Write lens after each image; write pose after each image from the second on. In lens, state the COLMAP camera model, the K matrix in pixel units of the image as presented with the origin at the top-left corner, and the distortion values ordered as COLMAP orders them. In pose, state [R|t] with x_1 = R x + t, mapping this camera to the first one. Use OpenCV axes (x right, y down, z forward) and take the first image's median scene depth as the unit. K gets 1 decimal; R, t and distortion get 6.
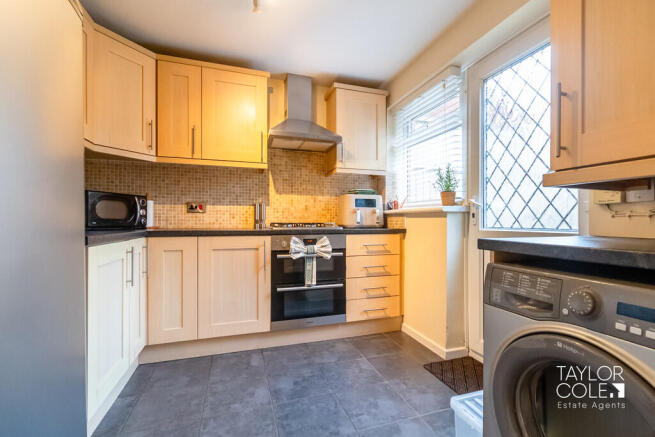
lens RADIAL K [[289.2, 0, 337.1], [0, 289.2, 223.3], [0, 0, 1]] dist [-0.001801, -0.001287]
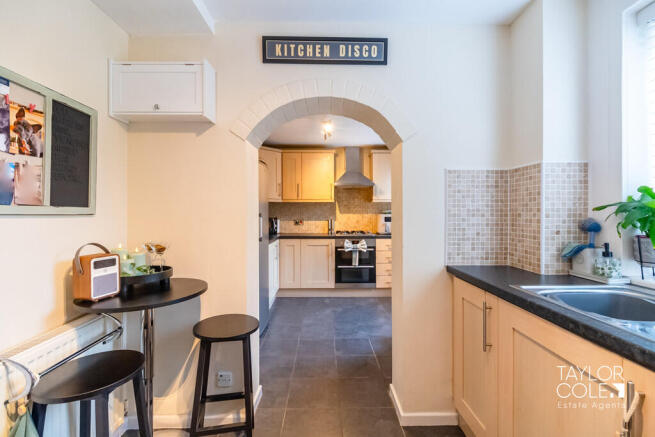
lens RADIAL K [[289.2, 0, 331.7], [0, 289.2, 213.4], [0, 0, 1]] dist [-0.001801, -0.001287]
pose [[0.954092, -0.003893, -0.299488, 0.318529], [0.001126, 0.999955, -0.009411, -0.105525], [0.299511, 0.008641, 0.954054, -0.824442]]
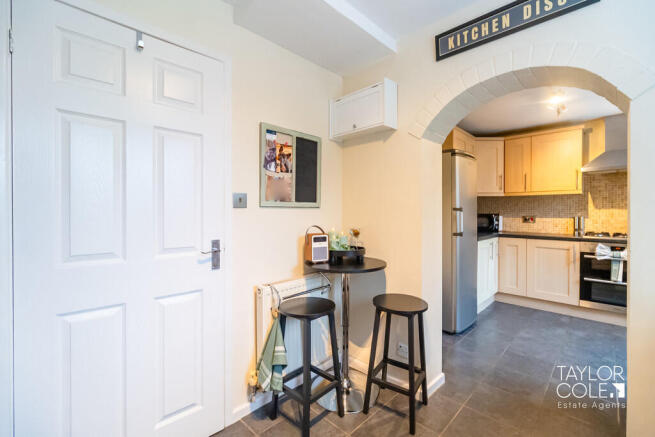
lens RADIAL K [[289.2, 0, 329.7], [0, 289.2, 213.9], [0, 0, 1]] dist [-0.001801, -0.001287]
pose [[0.444672, 0.005018, -0.895680, 0.501133], [-0.006265, 0.999977, 0.002491, -0.090483], [0.895672, 0.004504, 0.444693, -0.769896]]
